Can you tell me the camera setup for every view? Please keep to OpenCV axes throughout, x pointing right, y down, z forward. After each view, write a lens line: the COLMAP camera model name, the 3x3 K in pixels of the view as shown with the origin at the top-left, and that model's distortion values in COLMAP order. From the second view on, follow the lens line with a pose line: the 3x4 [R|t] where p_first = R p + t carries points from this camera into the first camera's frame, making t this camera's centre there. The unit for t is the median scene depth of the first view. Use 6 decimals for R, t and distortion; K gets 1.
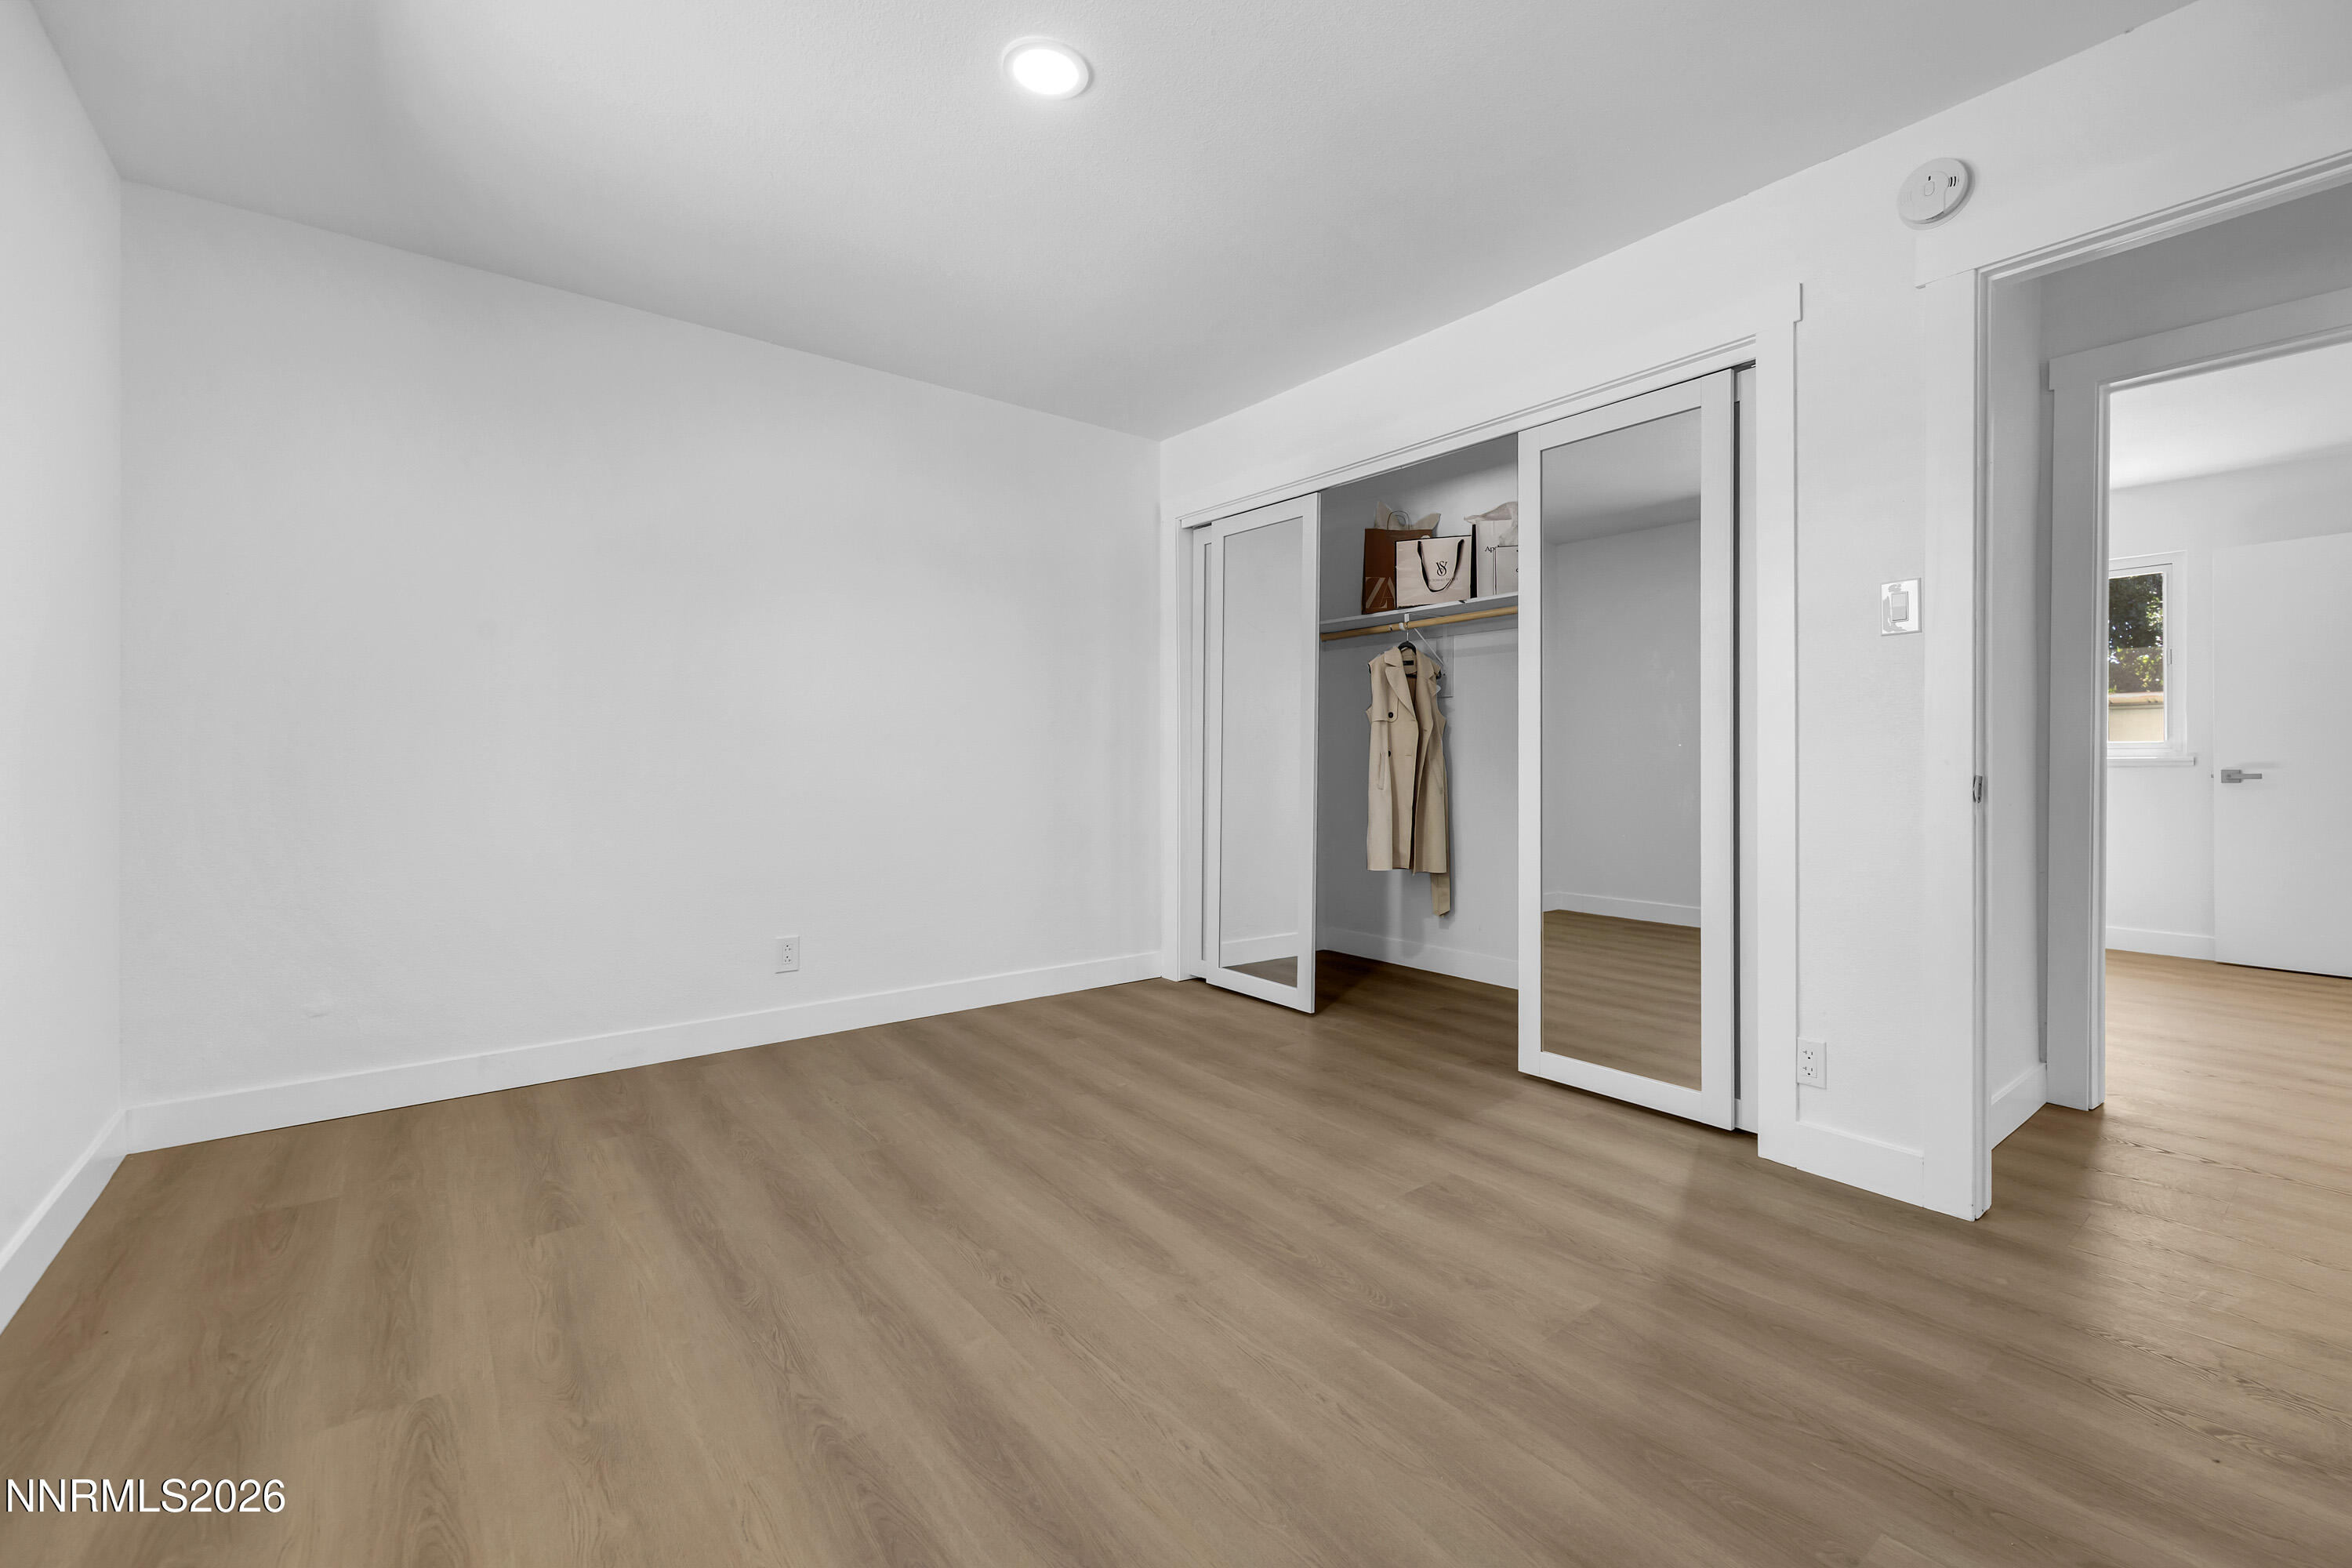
lens RADIAL K [[968.3, 0, 1171.5], [0, 968.3, 769.8], [0, 0, 1]] dist [0.004342, -0.000071]
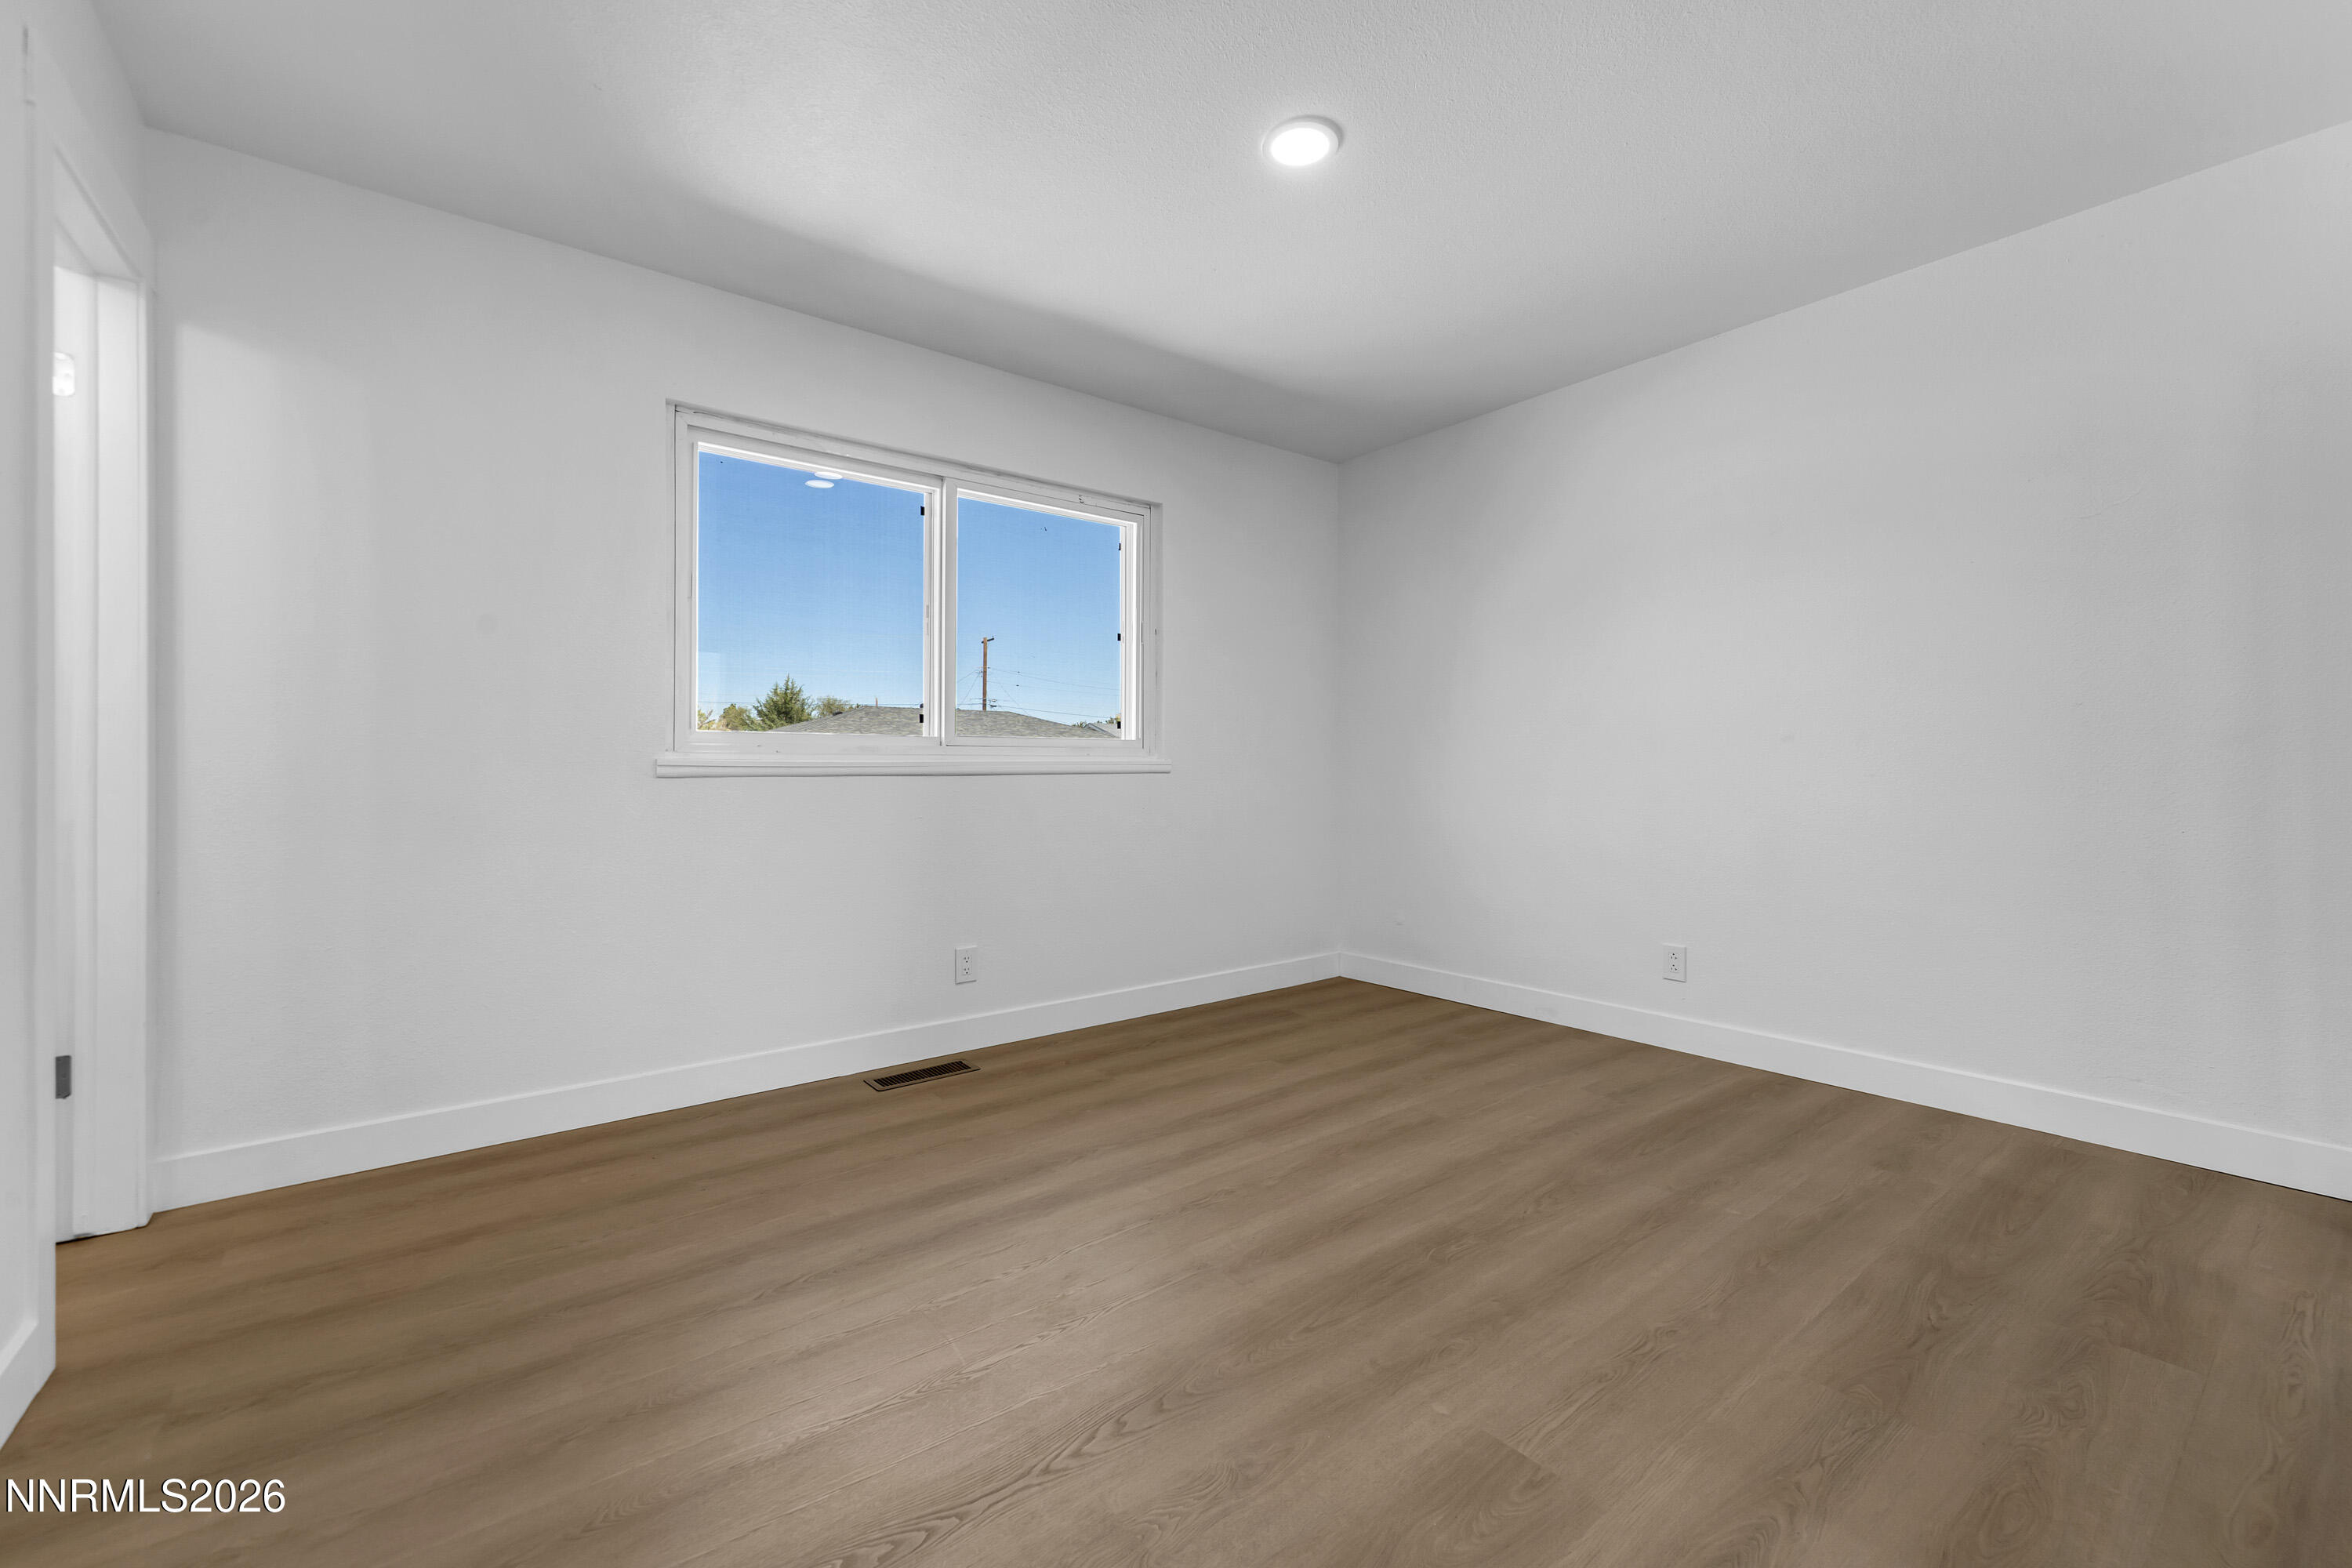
lens RADIAL K [[968.3, 0, 1166.4], [0, 968.3, 763.8], [0, 0, 1]] dist [0.004342, -0.000071]
pose [[0.009920, -0.004463, -0.999941, 0.709720], [-0.010958, 0.999930, -0.004572, 0.014861], [0.999891, 0.011003, 0.009870, 0.650936]]
